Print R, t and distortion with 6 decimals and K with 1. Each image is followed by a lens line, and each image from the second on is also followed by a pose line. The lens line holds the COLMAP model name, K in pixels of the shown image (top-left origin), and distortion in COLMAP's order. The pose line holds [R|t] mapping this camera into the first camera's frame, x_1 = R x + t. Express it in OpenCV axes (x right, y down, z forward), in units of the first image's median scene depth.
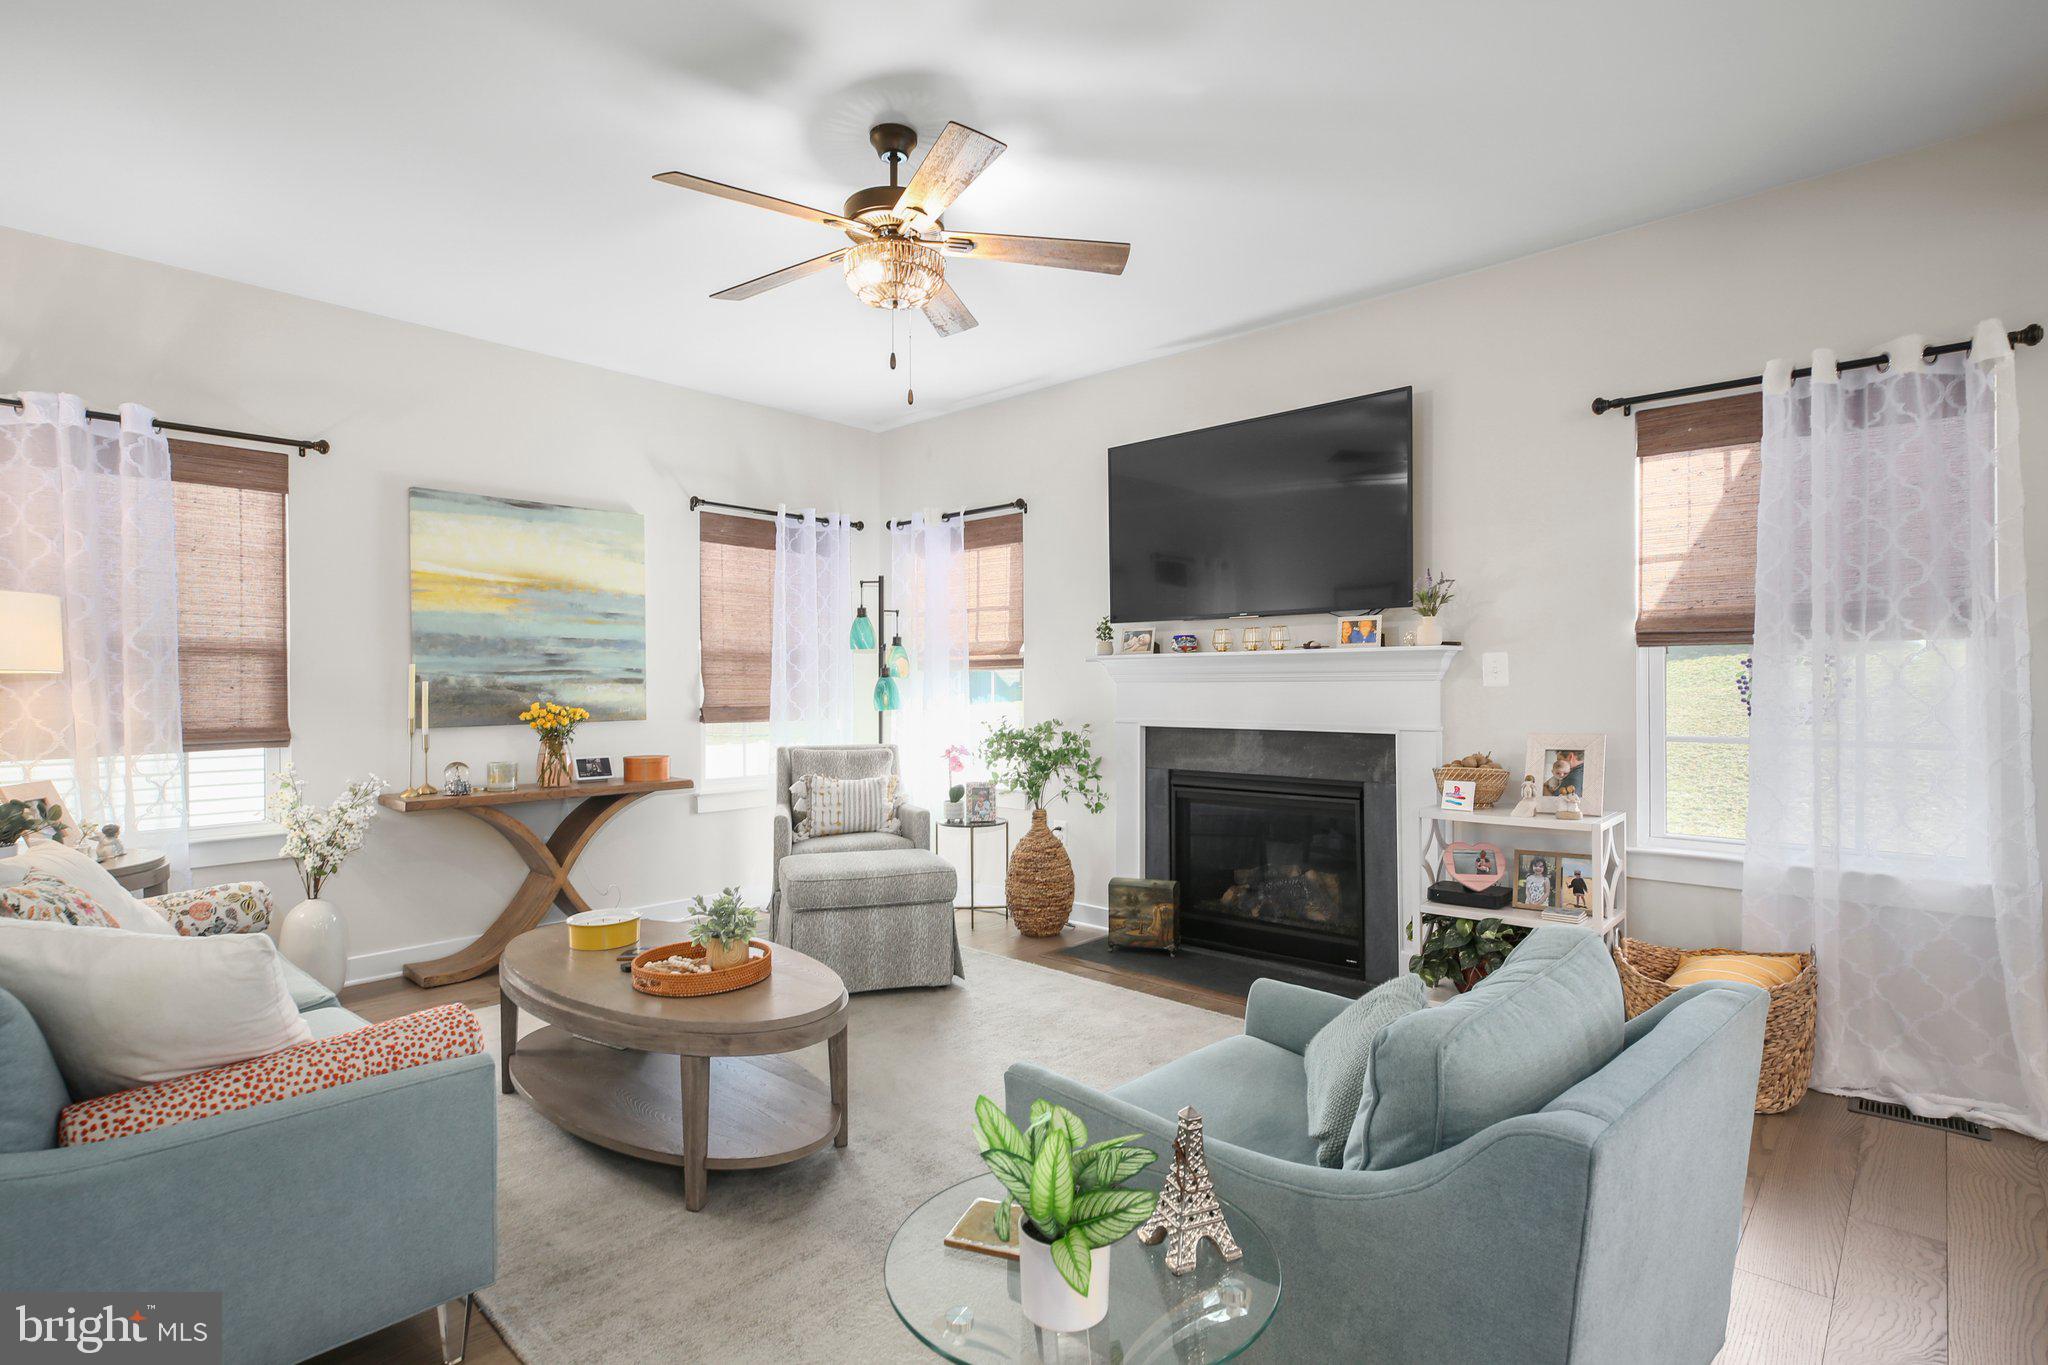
lens RADIAL K [[1002.3, 0, 1024.0], [0, 1002.3, 682.5], [0, 0, 1]] dist [-0.002516, -0.000235]
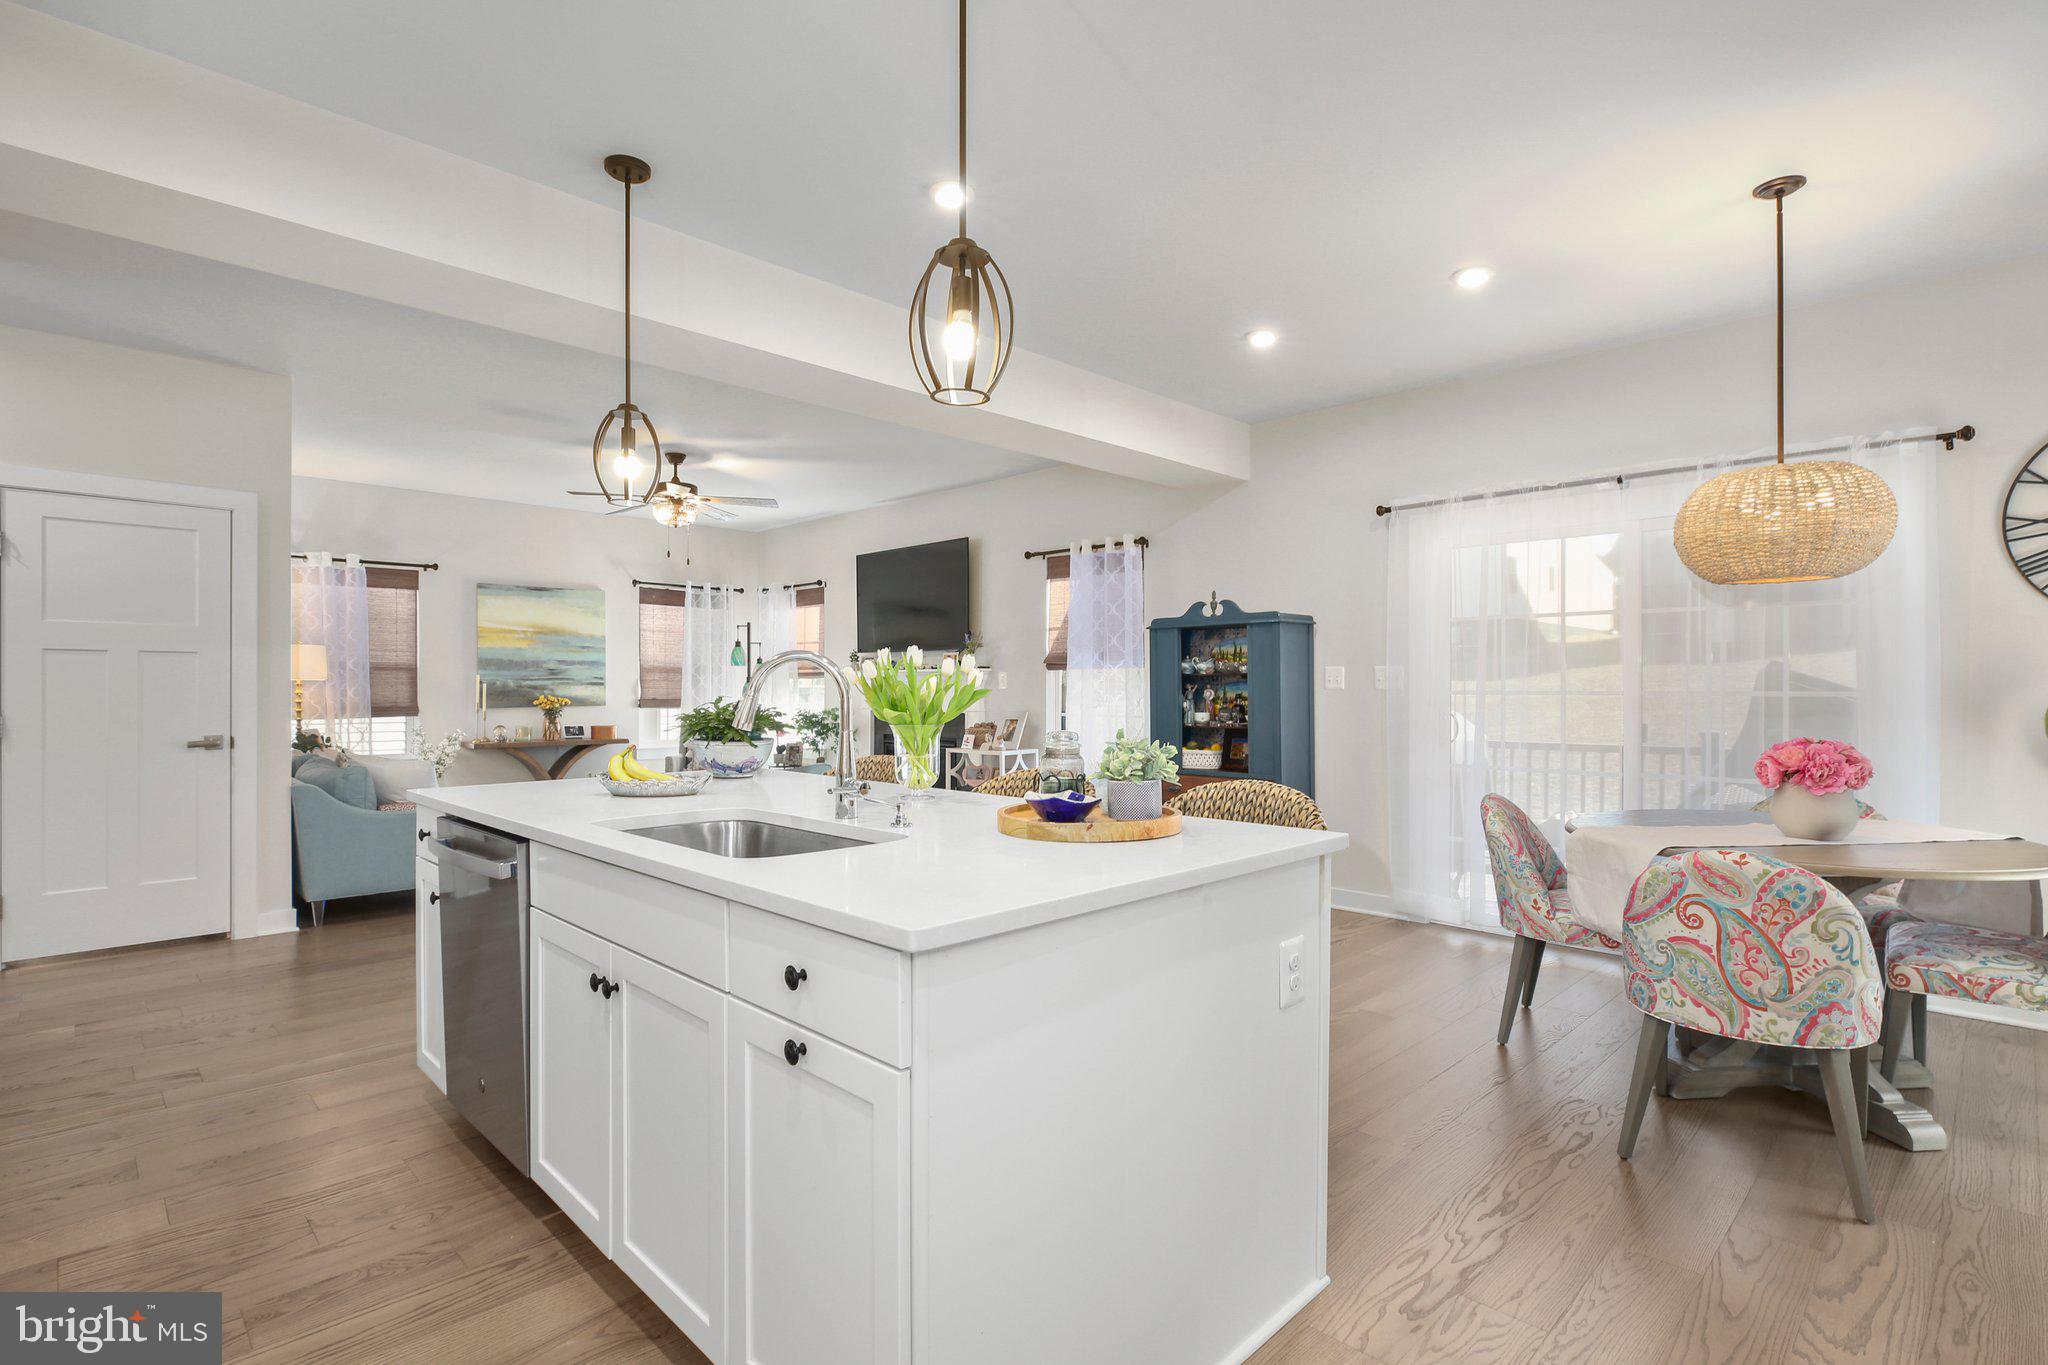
lens RADIAL K [[1046.3, 0, 1024.0], [0, 1046.3, 682.5], [0, 0, 1]] dist [0.019597, -0.000012]
pose [[0.997467, 0.004477, -0.070987, 0.545558], [-0.004748, 0.999982, -0.003662, -0.000923], [0.070969, 0.003989, 0.997471, -0.887642]]
